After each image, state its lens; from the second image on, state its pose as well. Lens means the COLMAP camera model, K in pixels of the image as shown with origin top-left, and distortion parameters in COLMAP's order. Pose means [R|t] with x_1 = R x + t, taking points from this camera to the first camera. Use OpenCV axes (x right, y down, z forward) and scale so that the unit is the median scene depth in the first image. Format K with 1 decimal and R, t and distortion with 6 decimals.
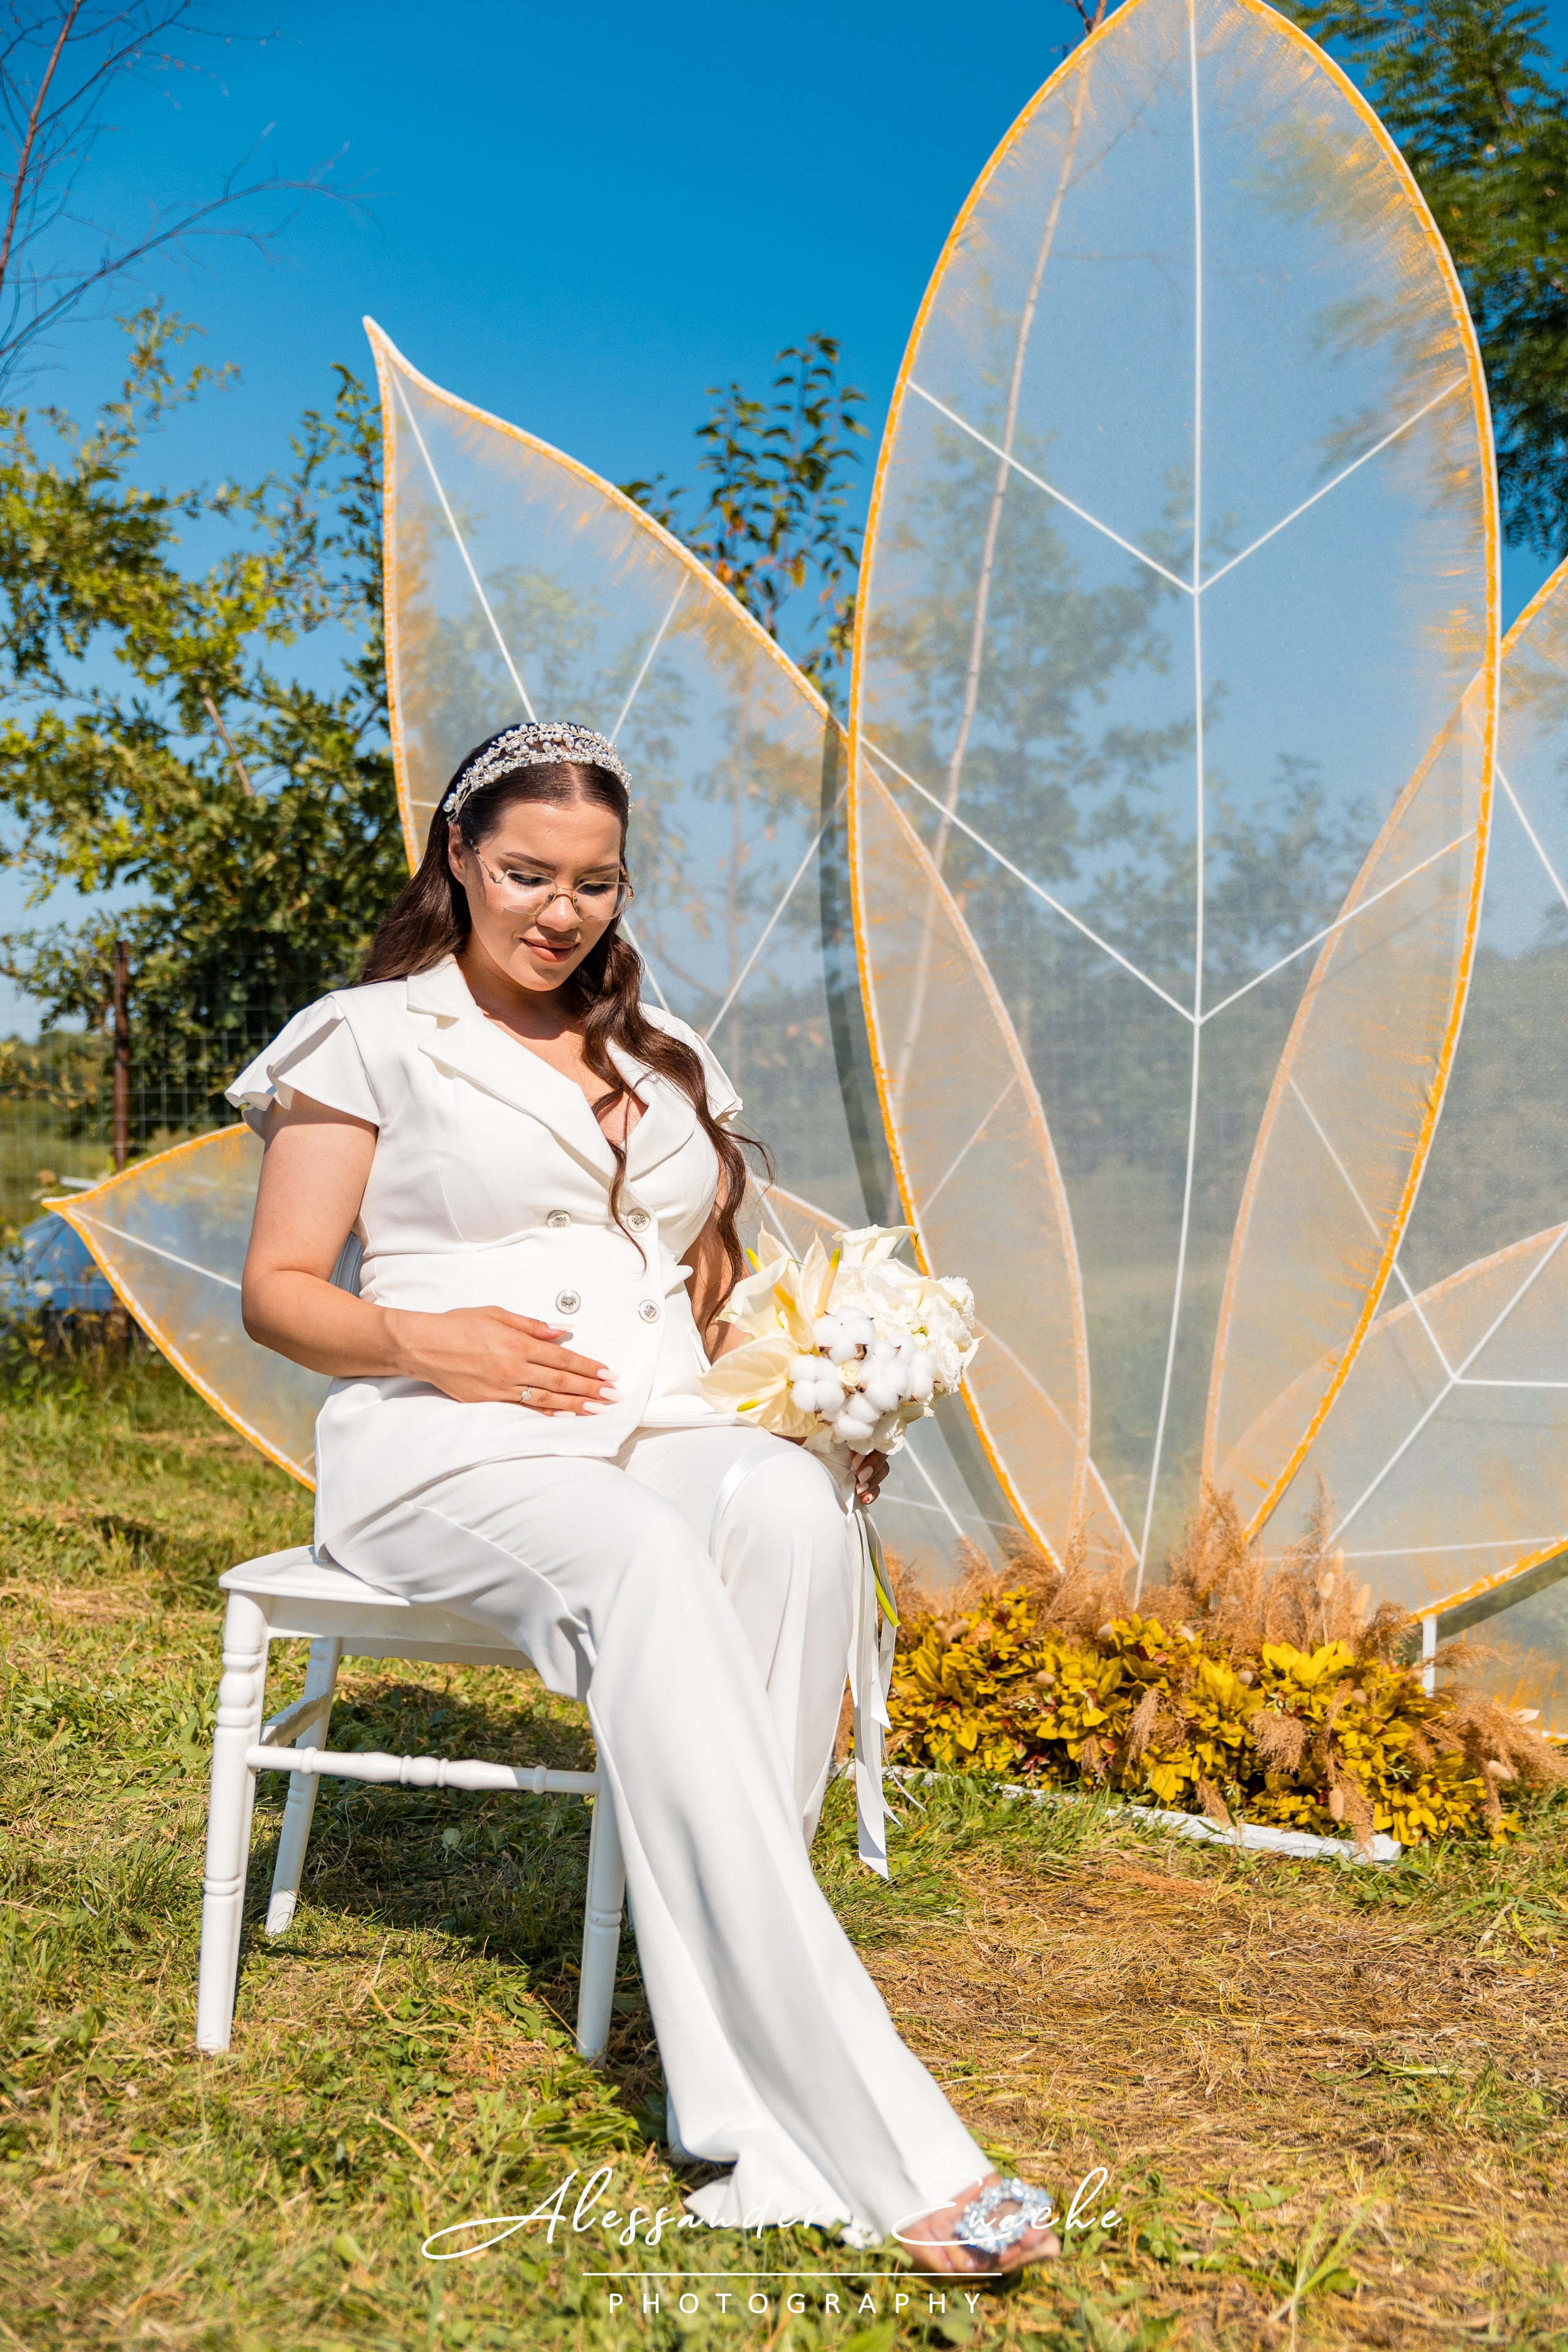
lens RADIAL K [[2352.5, 0, 784.0], [0, 2352.5, 1176.0], [0, 0, 1]] dist [-0.002193, -0.009974]
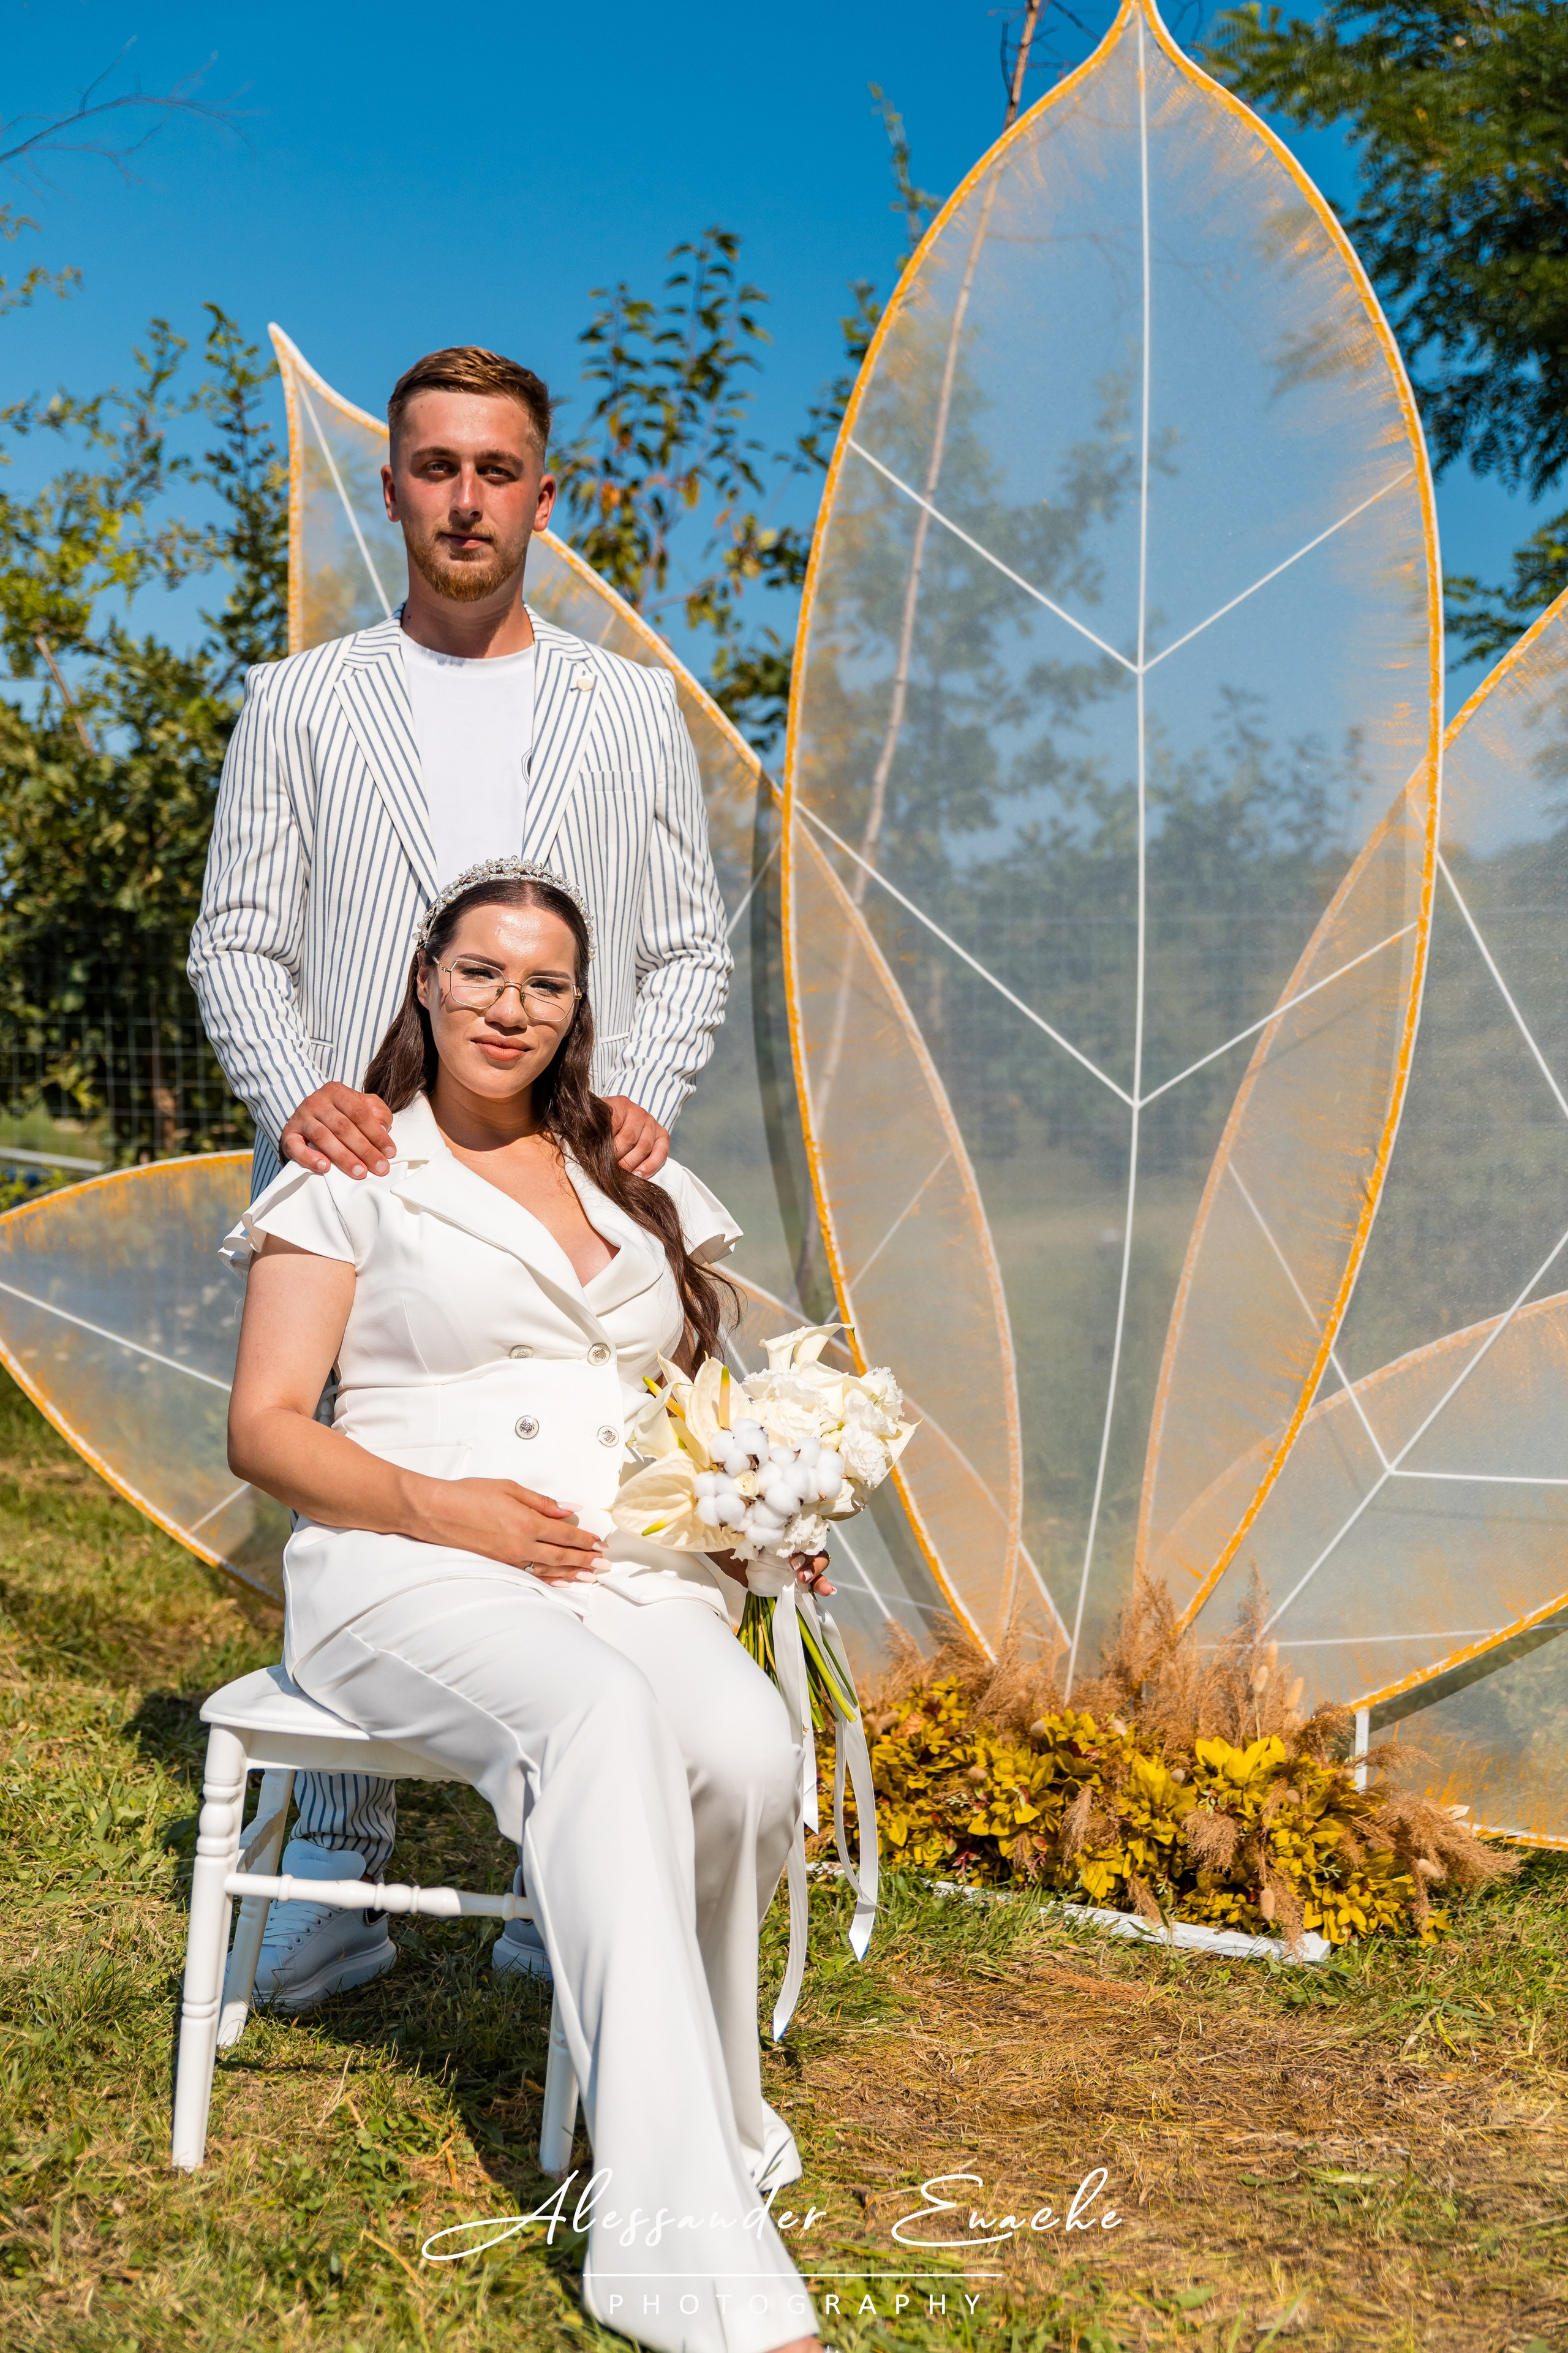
lens RADIAL K [[2612.0, 0, 784.0], [0, 2612.0, 1176.5], [0, 0, 1]] dist [0.003209, -0.001008]
pose [[0.999005, 0.009772, 0.043517, -0.021035], [-0.010016, 0.999935, 0.005385, -0.044167], [-0.043461, -0.005815, 0.999038, -0.096231]]
